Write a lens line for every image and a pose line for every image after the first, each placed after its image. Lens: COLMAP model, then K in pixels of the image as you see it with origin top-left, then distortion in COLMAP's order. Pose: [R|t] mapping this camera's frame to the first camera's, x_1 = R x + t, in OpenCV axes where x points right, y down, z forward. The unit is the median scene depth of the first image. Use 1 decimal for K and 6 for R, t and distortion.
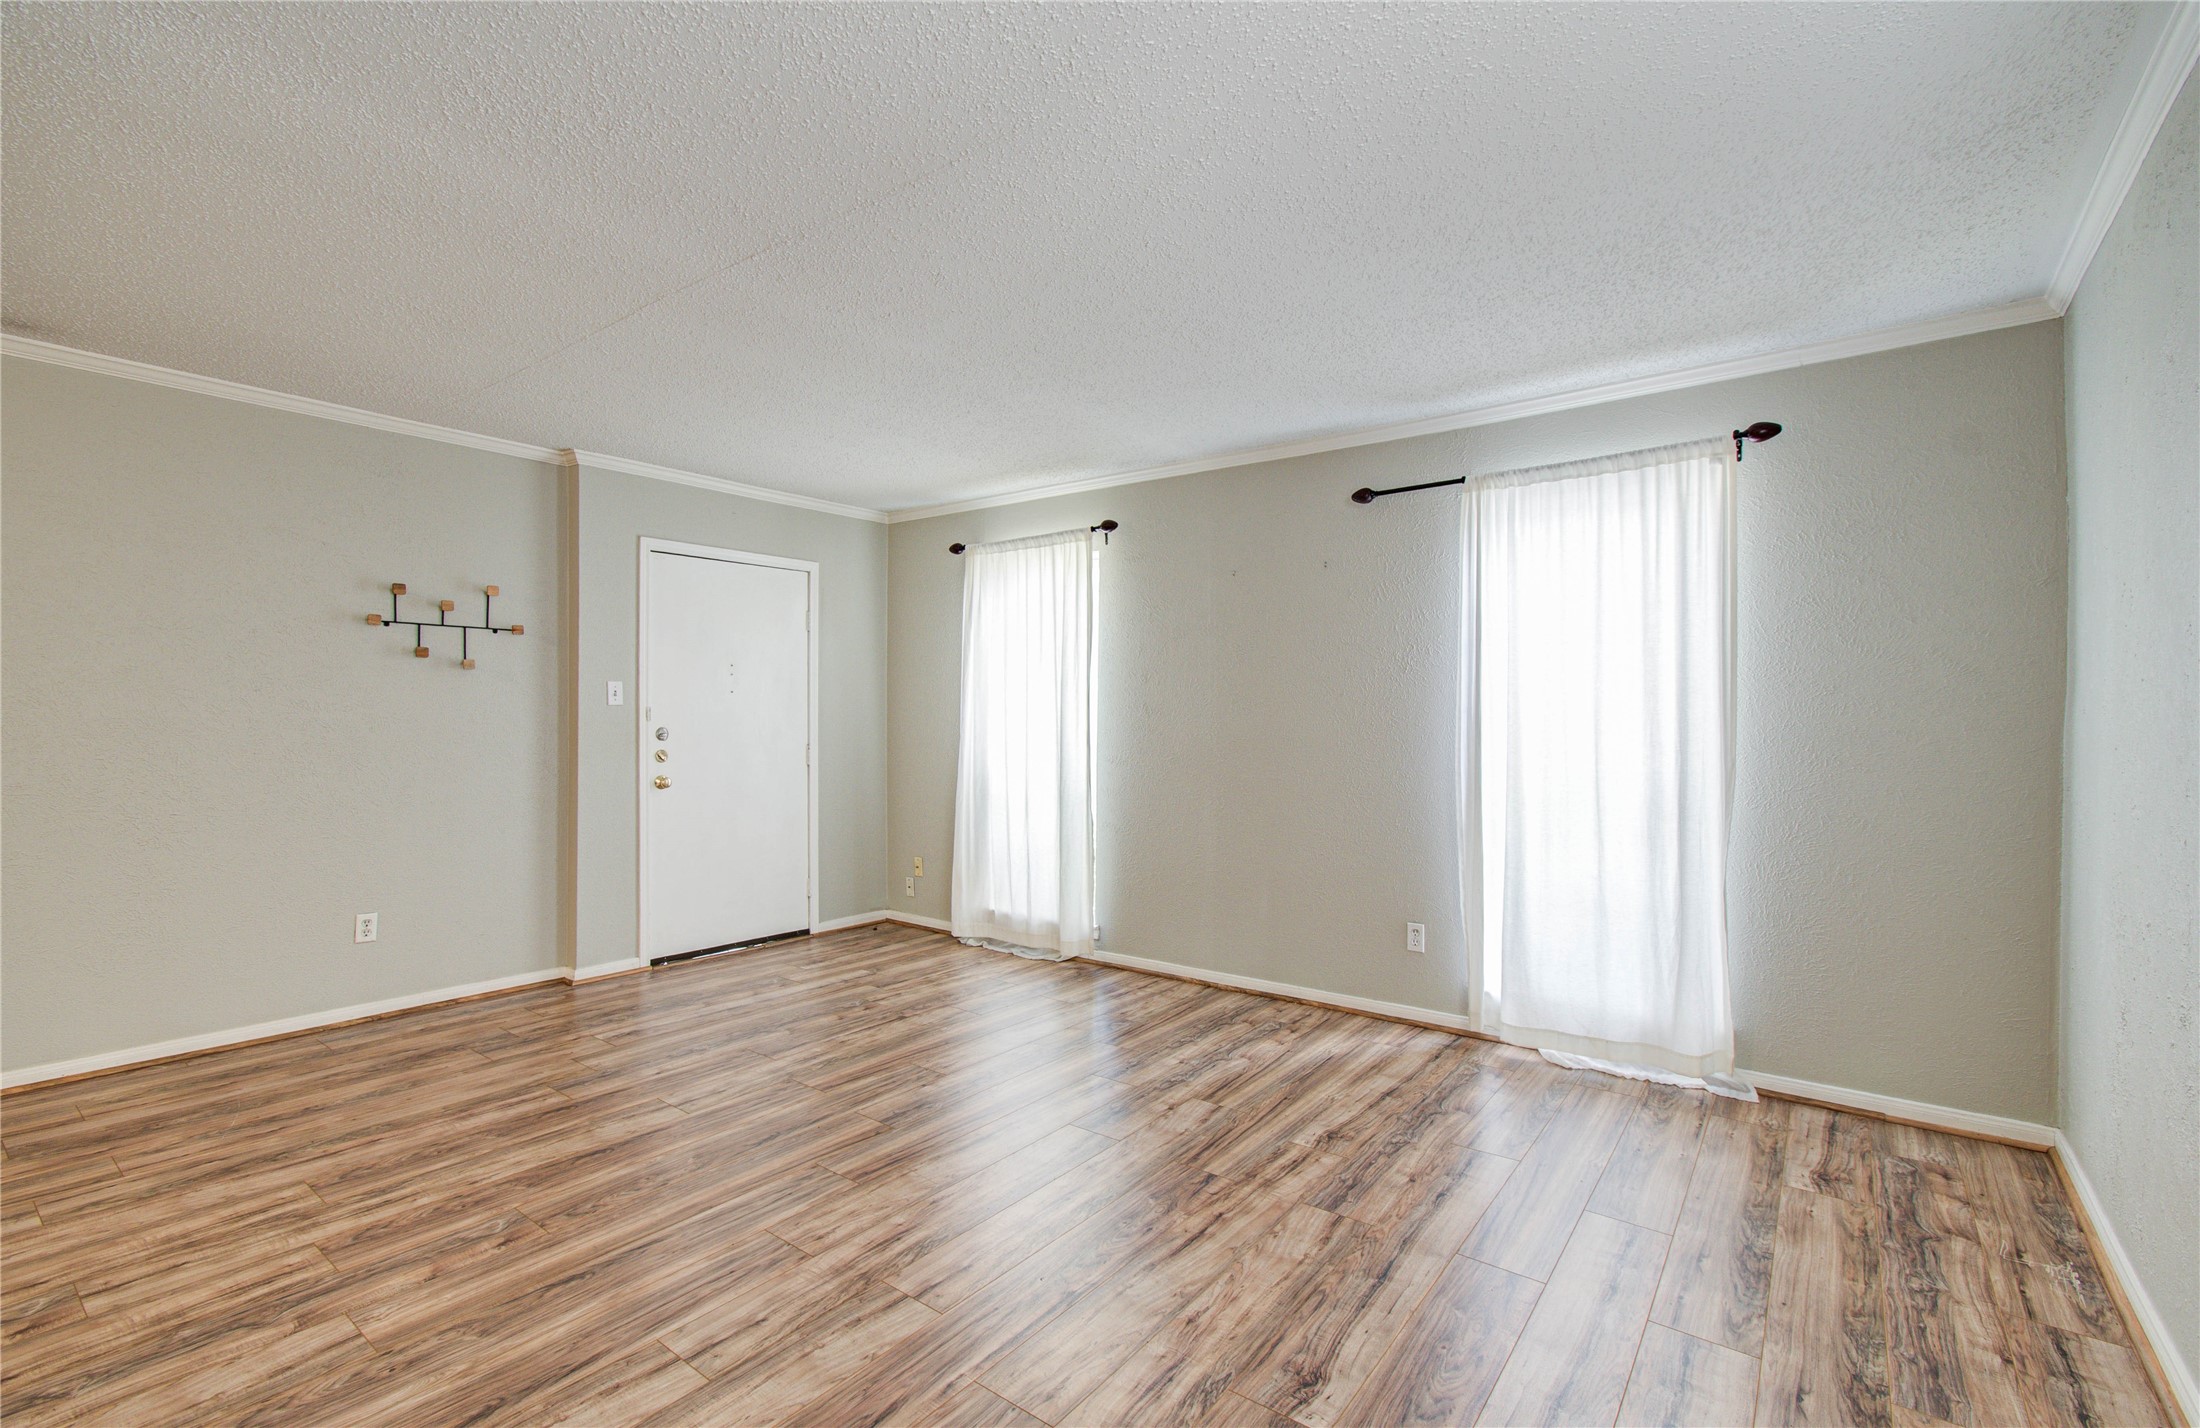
lens RADIAL K [[956.9, 0, 1147.0], [0, 956.9, 726.7], [0, 0, 1]] dist [-0.001943, -0.002390]
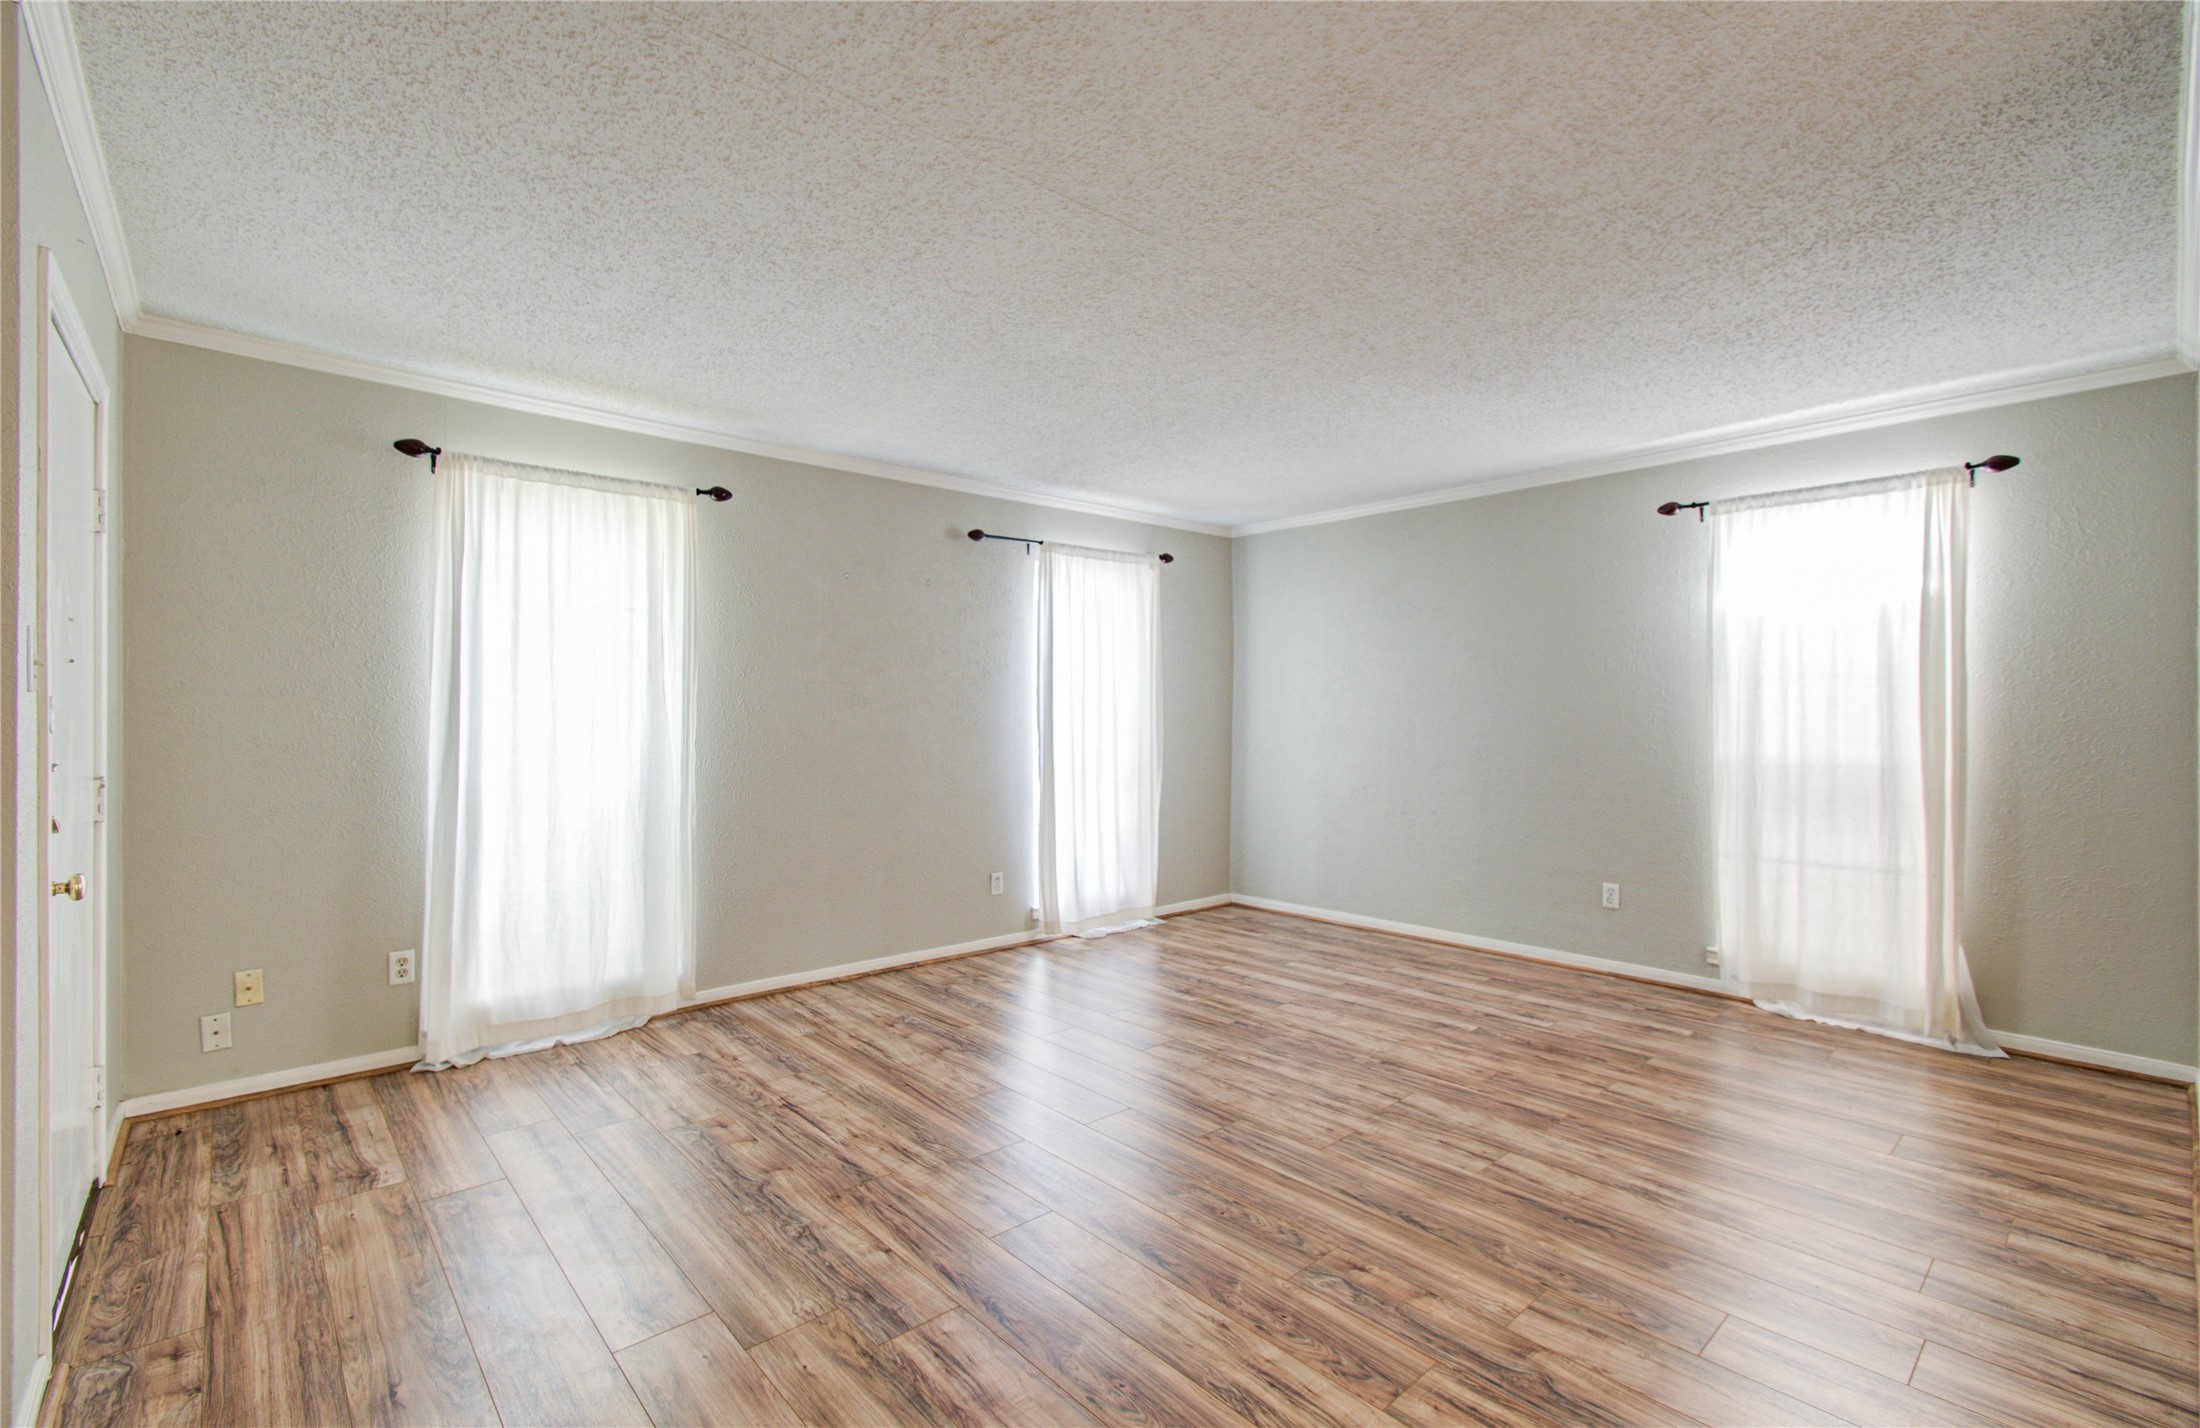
lens RADIAL K [[956.9, 0, 1044.8], [0, 956.9, 713.4], [0, 0, 1]] dist [-0.001943, -0.002390]
pose [[0.235023, -0.005982, 0.971971, -1.248888], [0.009114, 0.999951, 0.003951, -0.019483], [-0.971947, 0.007930, 0.235066, 0.800200]]
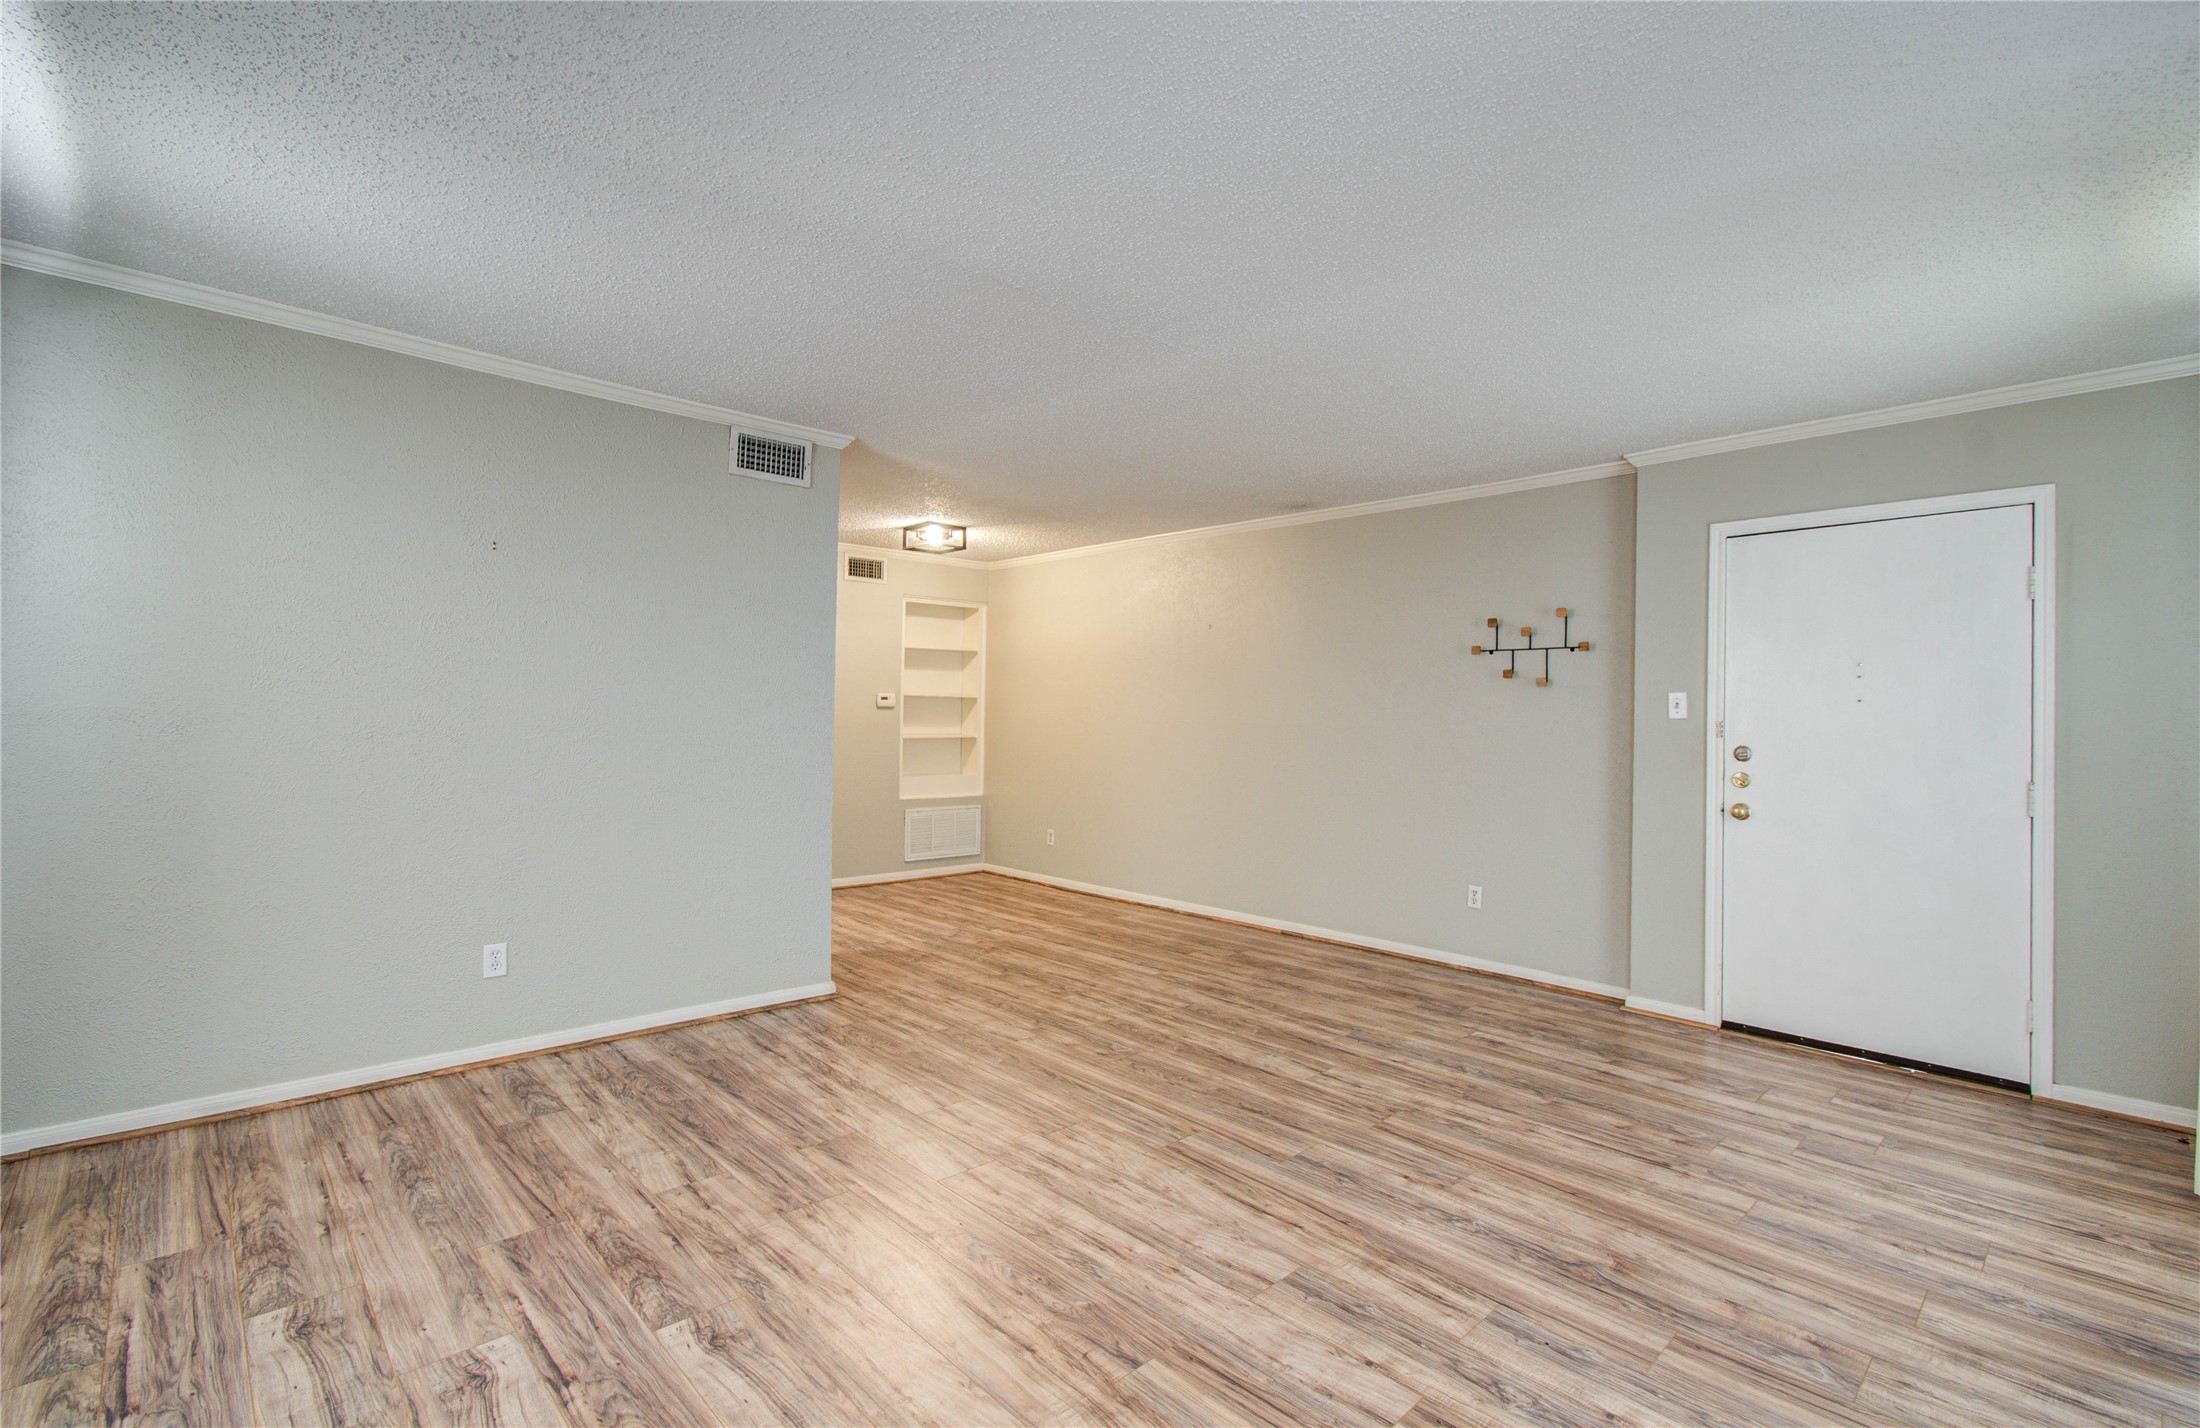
lens RADIAL K [[956.9, 0, 1064.4], [0, 956.9, 703.9], [0, 0, 1]] dist [-0.001943, -0.002390]
pose [[-0.199285, -0.024382, -0.979638, 0.671555], [-0.028487, 0.999412, -0.019079, -0.003920], [0.979527, 0.024105, -0.199862, 0.922944]]
